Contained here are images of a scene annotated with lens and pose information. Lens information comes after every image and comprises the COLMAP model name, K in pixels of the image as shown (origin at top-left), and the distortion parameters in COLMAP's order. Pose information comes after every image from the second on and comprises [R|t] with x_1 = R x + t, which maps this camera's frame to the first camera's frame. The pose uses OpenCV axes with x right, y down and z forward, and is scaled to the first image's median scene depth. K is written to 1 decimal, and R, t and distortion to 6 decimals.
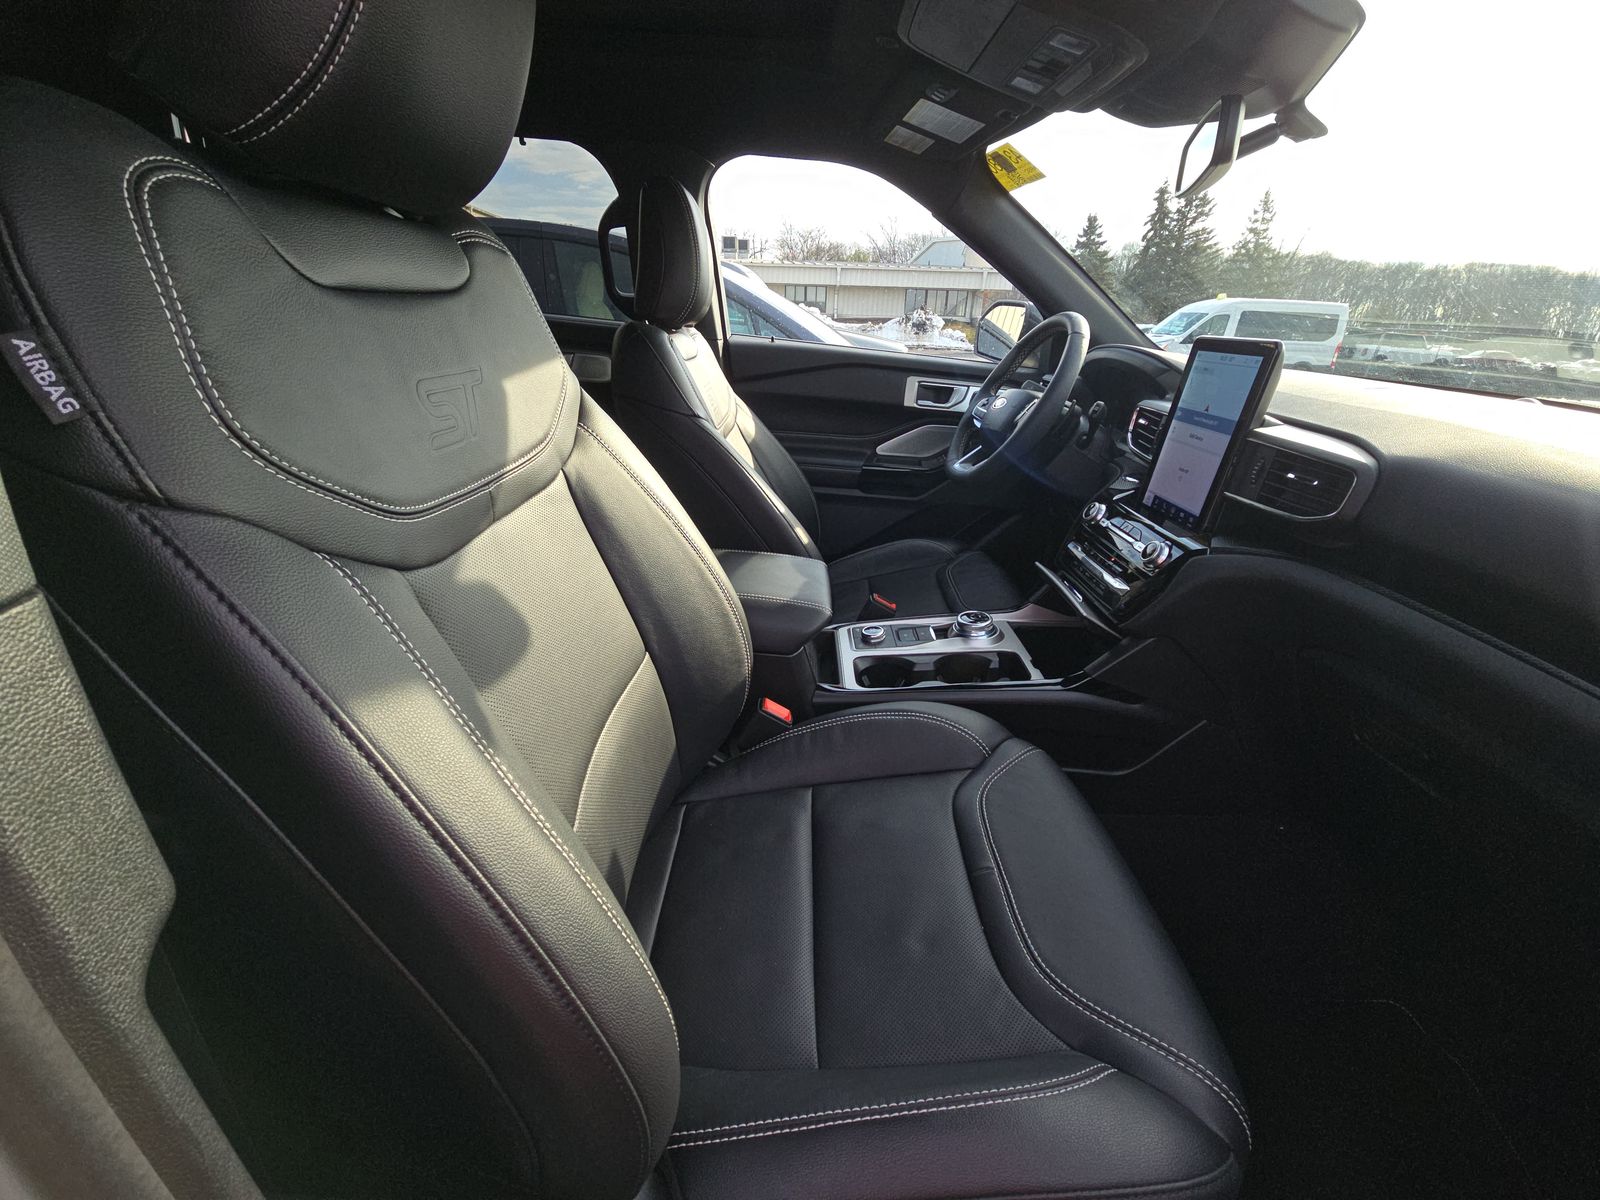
lens RADIAL K [[634.3, 0, 800.0], [0, 634.3, 600.0], [0, 0, 1]] dist [0.022485, -0.018954]
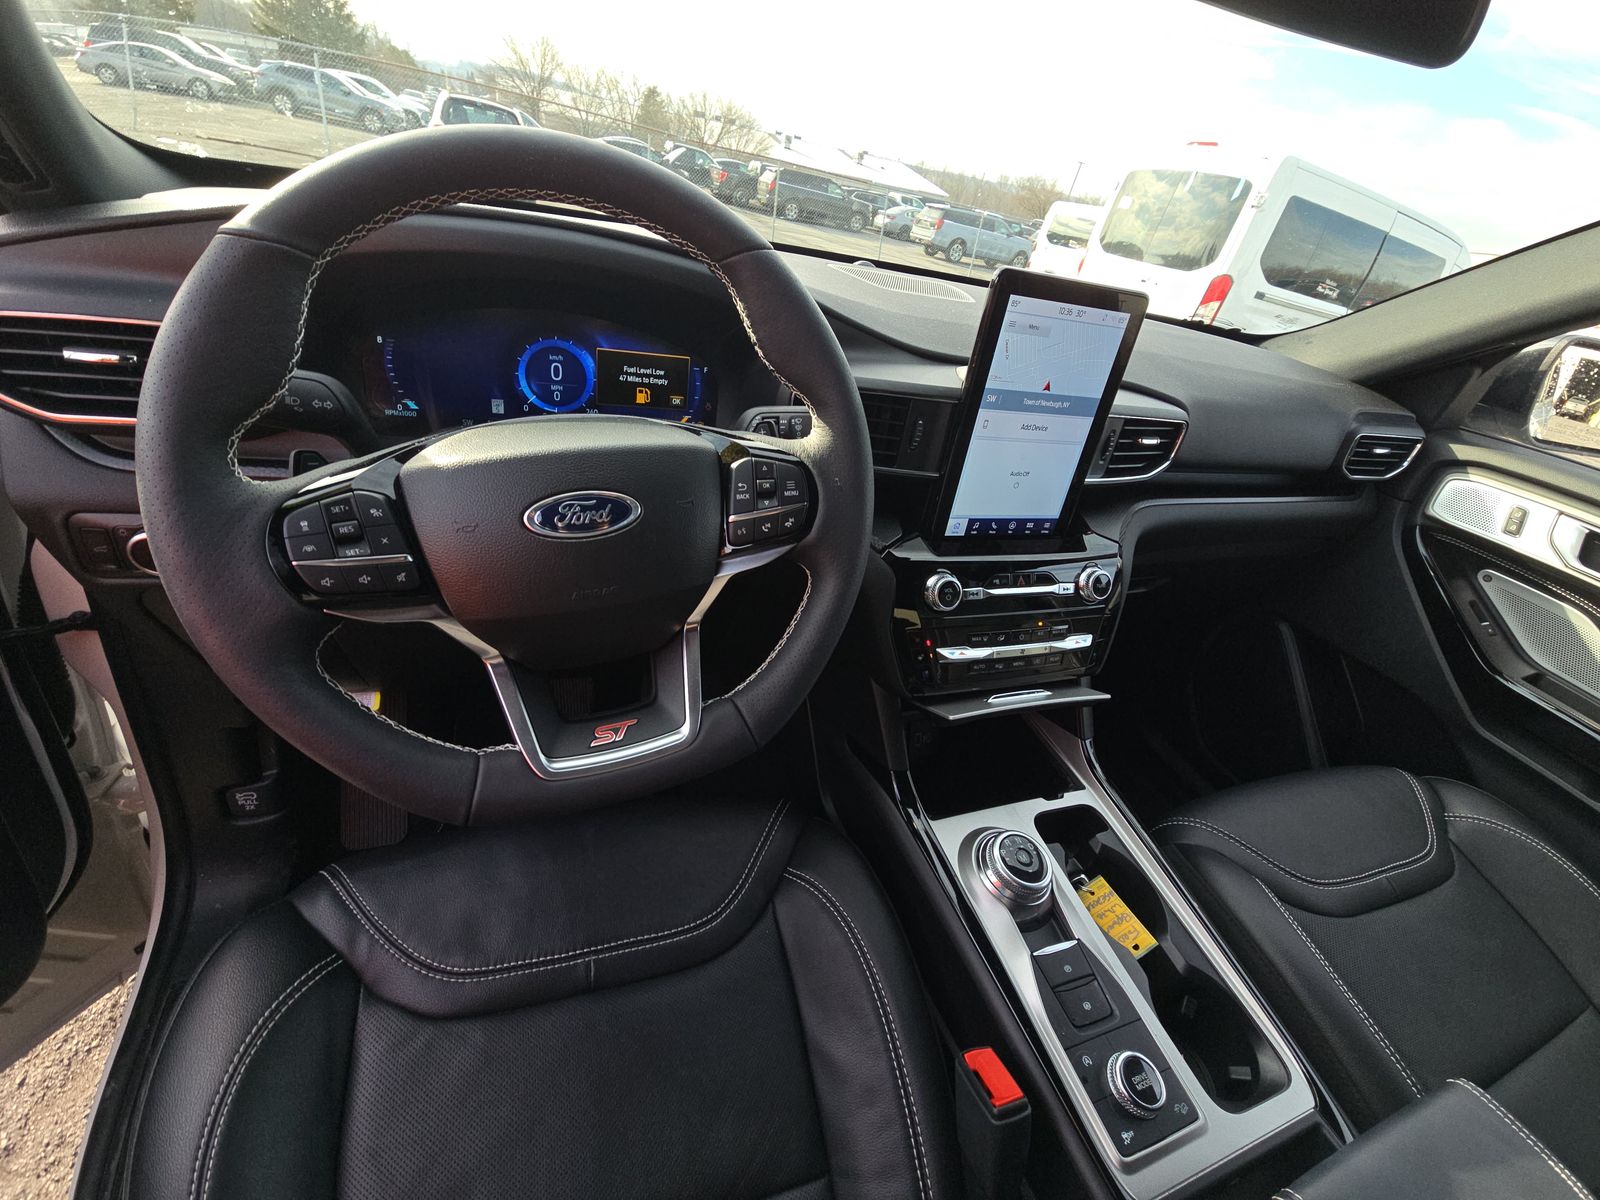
lens RADIAL K [[634.3, 0, 800.0], [0, 634.3, 600.0], [0, 0, 1]] dist [0.022485, -0.018954]
pose [[-0.330192, -0.585570, 0.740325, 0.074983], [0.209803, 0.719165, 0.662408, -0.621930], [-0.920302, 0.374044, -0.114608, 1.356464]]
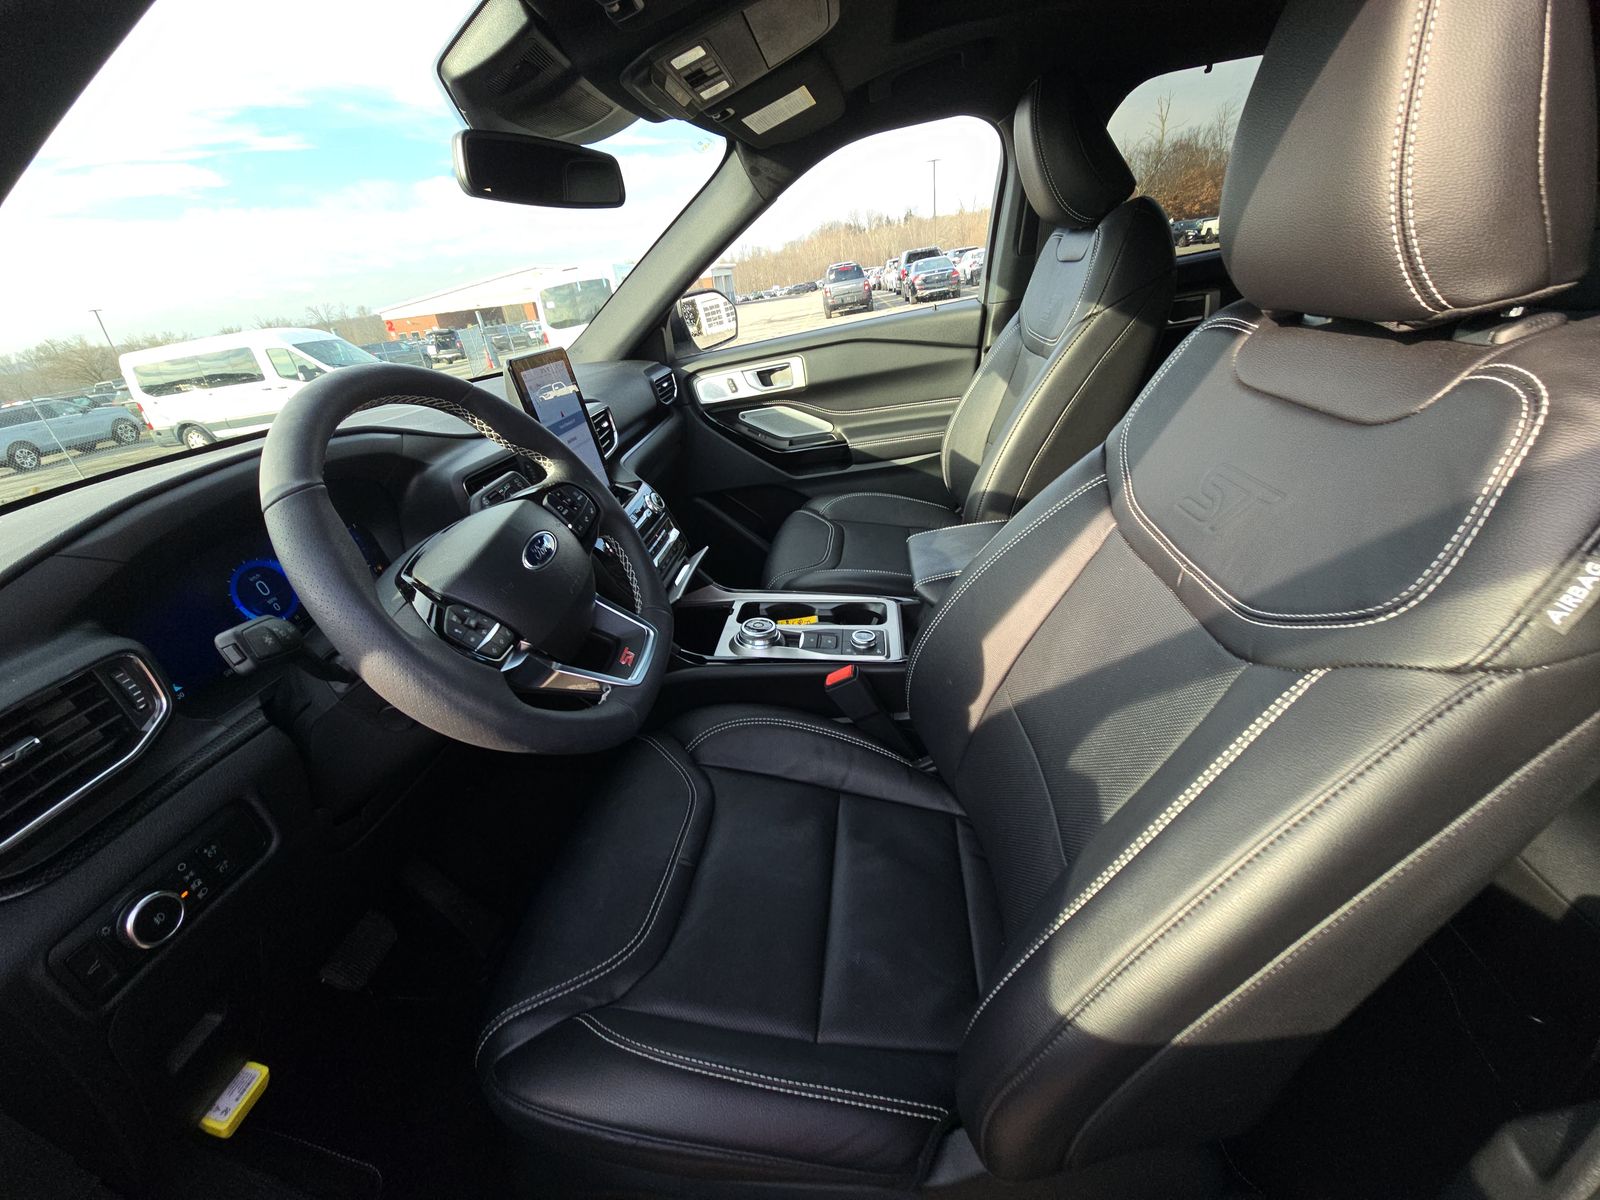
lens RADIAL K [[634.3, 0, 800.0], [0, 634.3, 600.0], [0, 0, 1]] dist [0.022485, -0.018954]
pose [[-0.989078, 0.066478, 0.131546, 0.098031], [0.144088, 0.623969, 0.768050, -0.855886], [-0.031023, 0.778616, -0.626733, 1.857897]]
